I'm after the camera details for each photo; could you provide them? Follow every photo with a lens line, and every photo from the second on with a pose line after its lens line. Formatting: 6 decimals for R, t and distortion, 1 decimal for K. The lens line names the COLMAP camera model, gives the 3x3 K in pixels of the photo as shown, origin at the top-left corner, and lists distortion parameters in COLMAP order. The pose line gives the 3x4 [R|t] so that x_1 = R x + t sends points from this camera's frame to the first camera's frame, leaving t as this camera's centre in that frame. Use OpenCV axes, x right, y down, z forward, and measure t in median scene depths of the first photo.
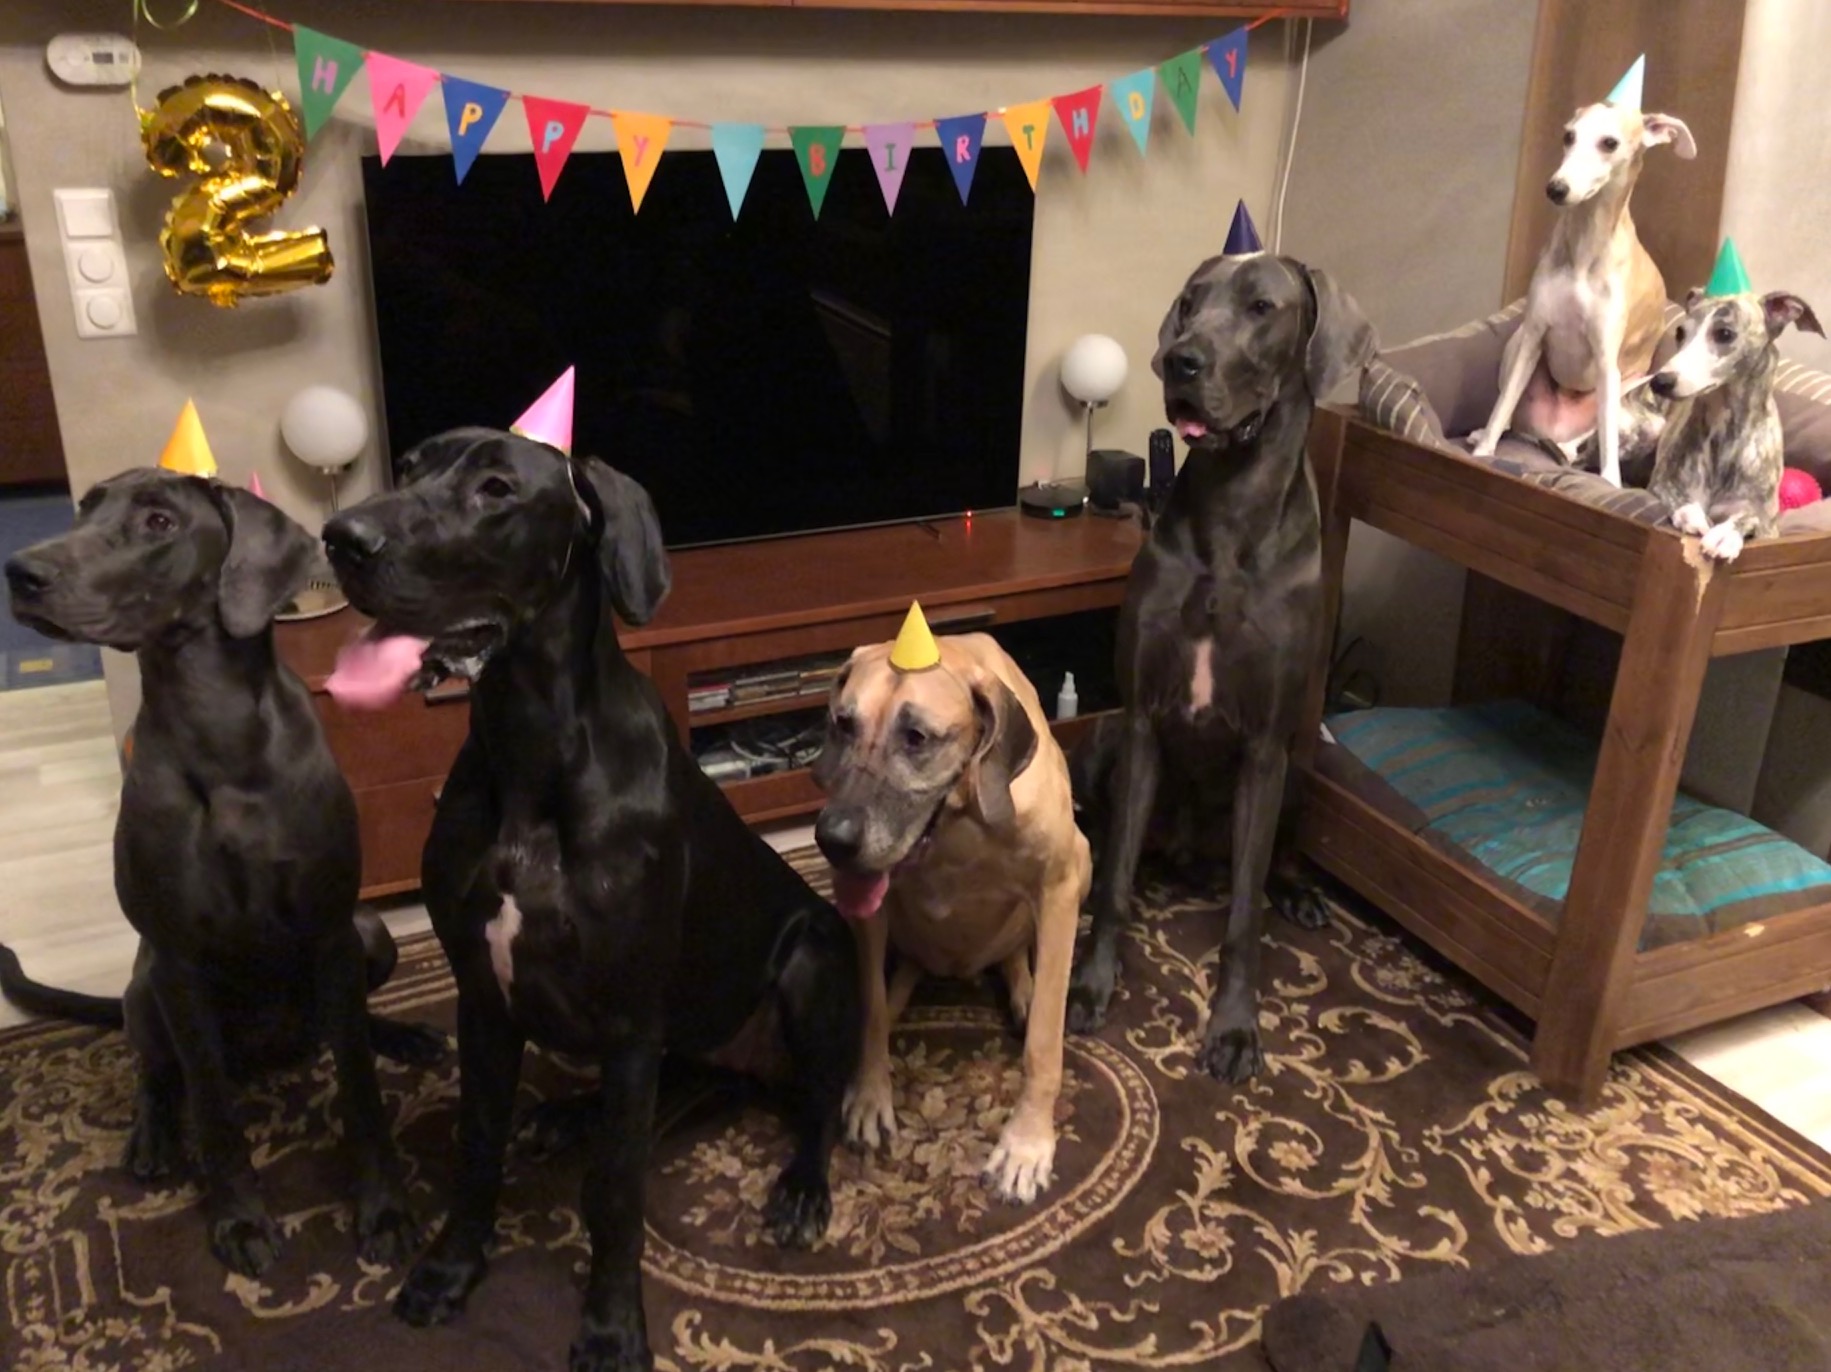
lens RADIAL K [[1539.2, 0, 914.7], [0, 1539.2, 688.1], [0, 0, 1]] dist [0.050624, -0.033077]
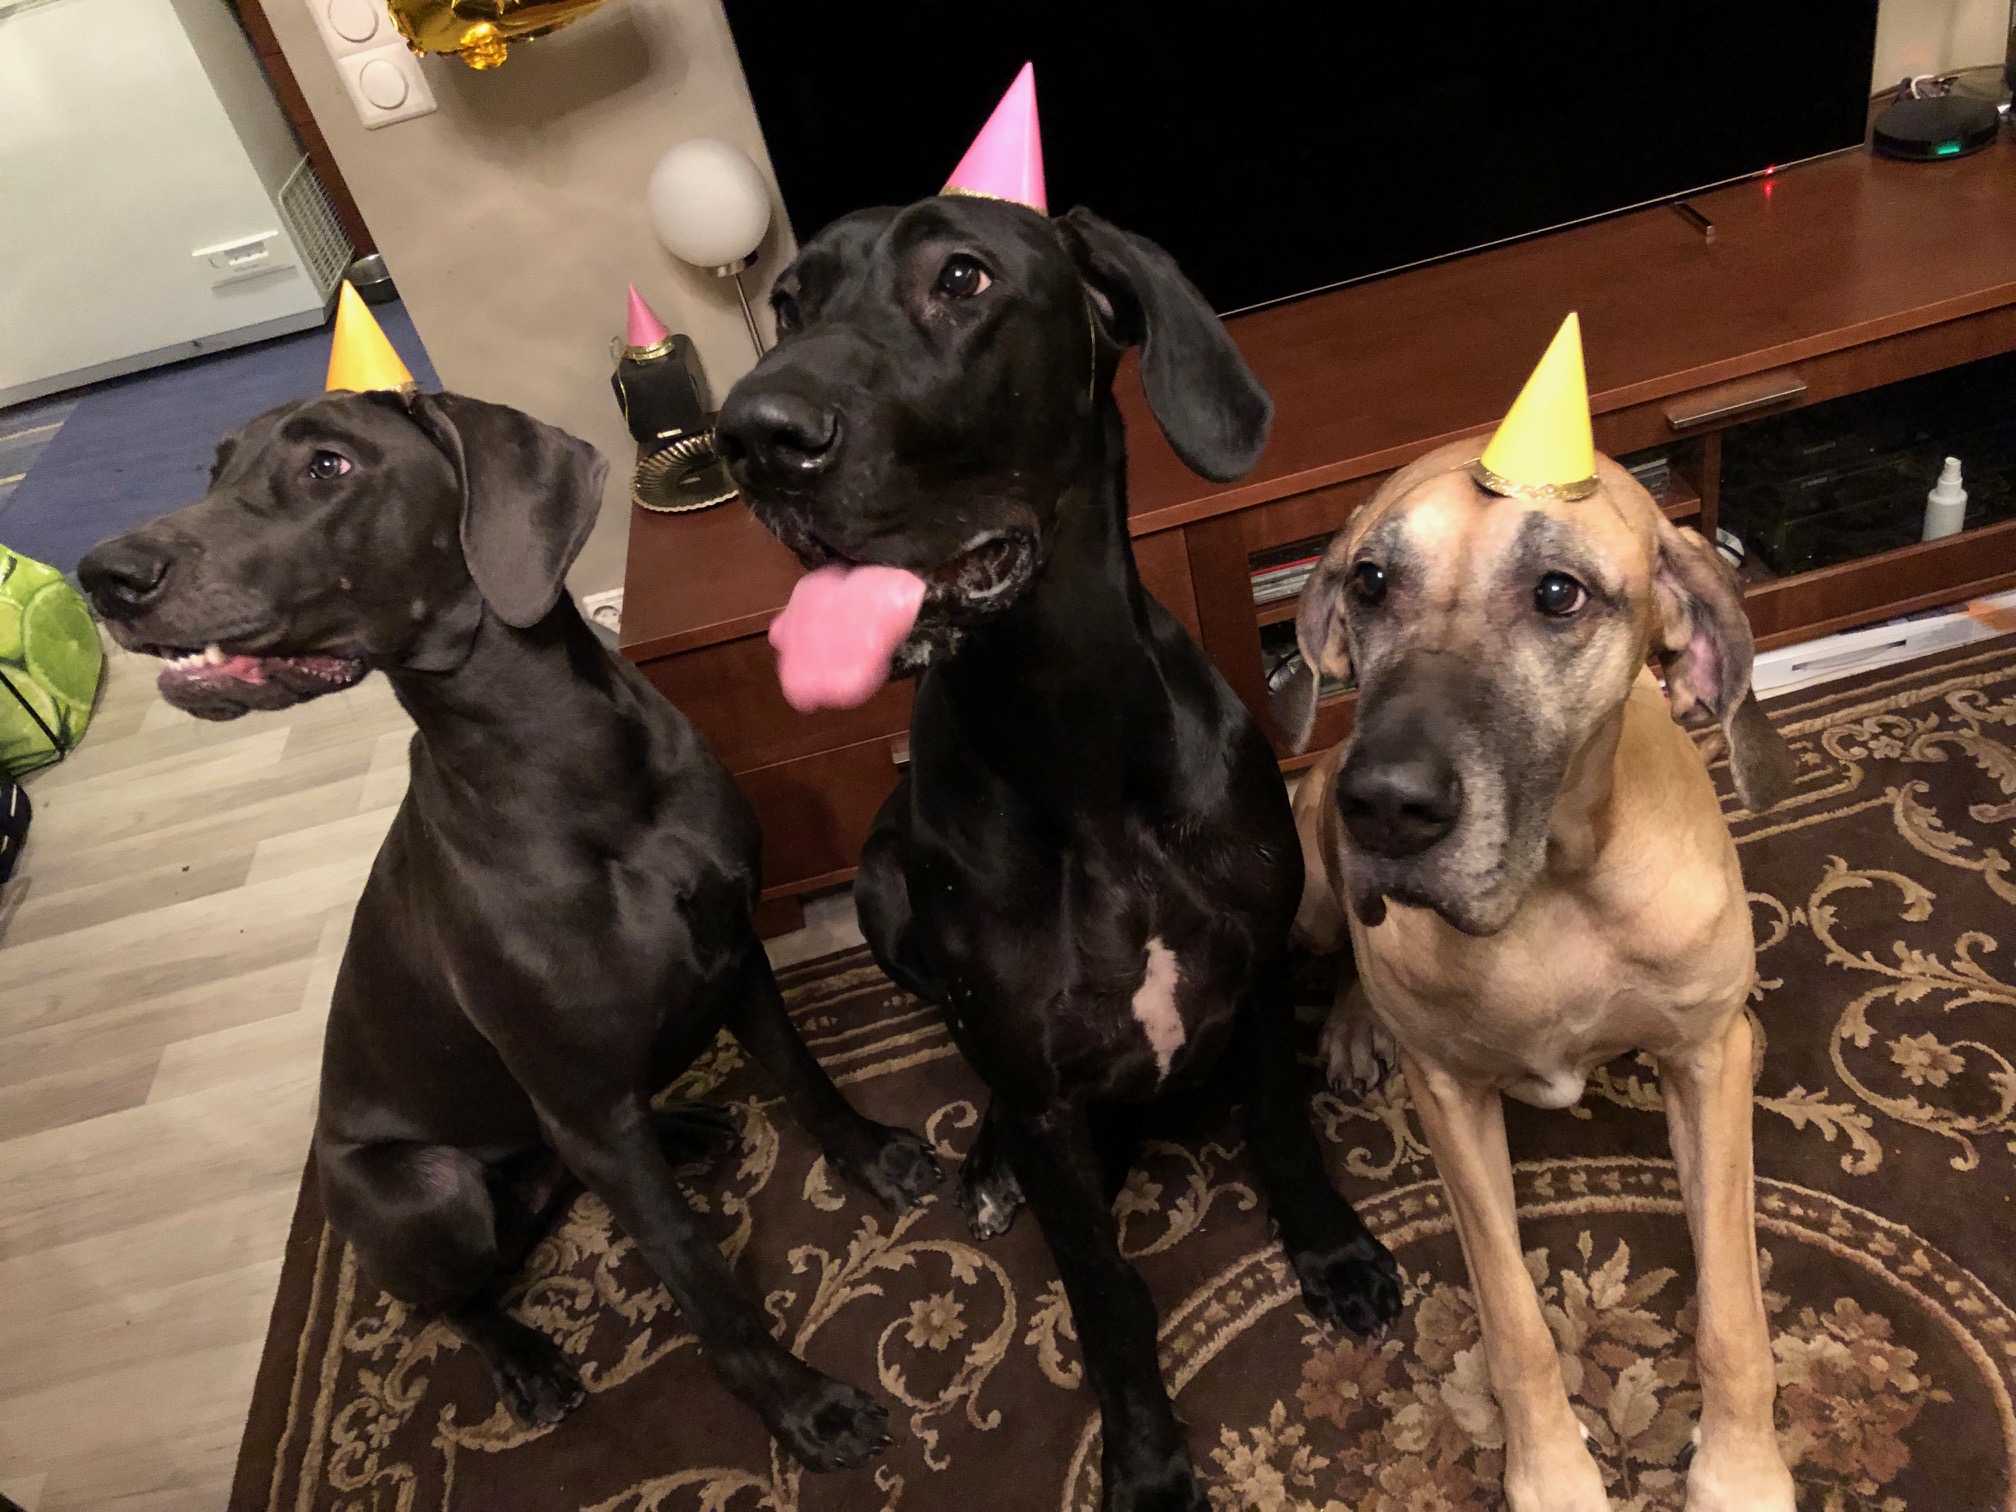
lens RADIAL K [[1694.8, 0, 1007.5], [0, 1694.8, 754.4], [0, 0, 1]] dist [0.050624, -0.033077]
pose [[0.920170, 0.017334, -0.391135, 0.040841], [0.092056, 0.961433, 0.259175, -0.140811], [0.380543, -0.274491, 0.883087, 0.386514]]
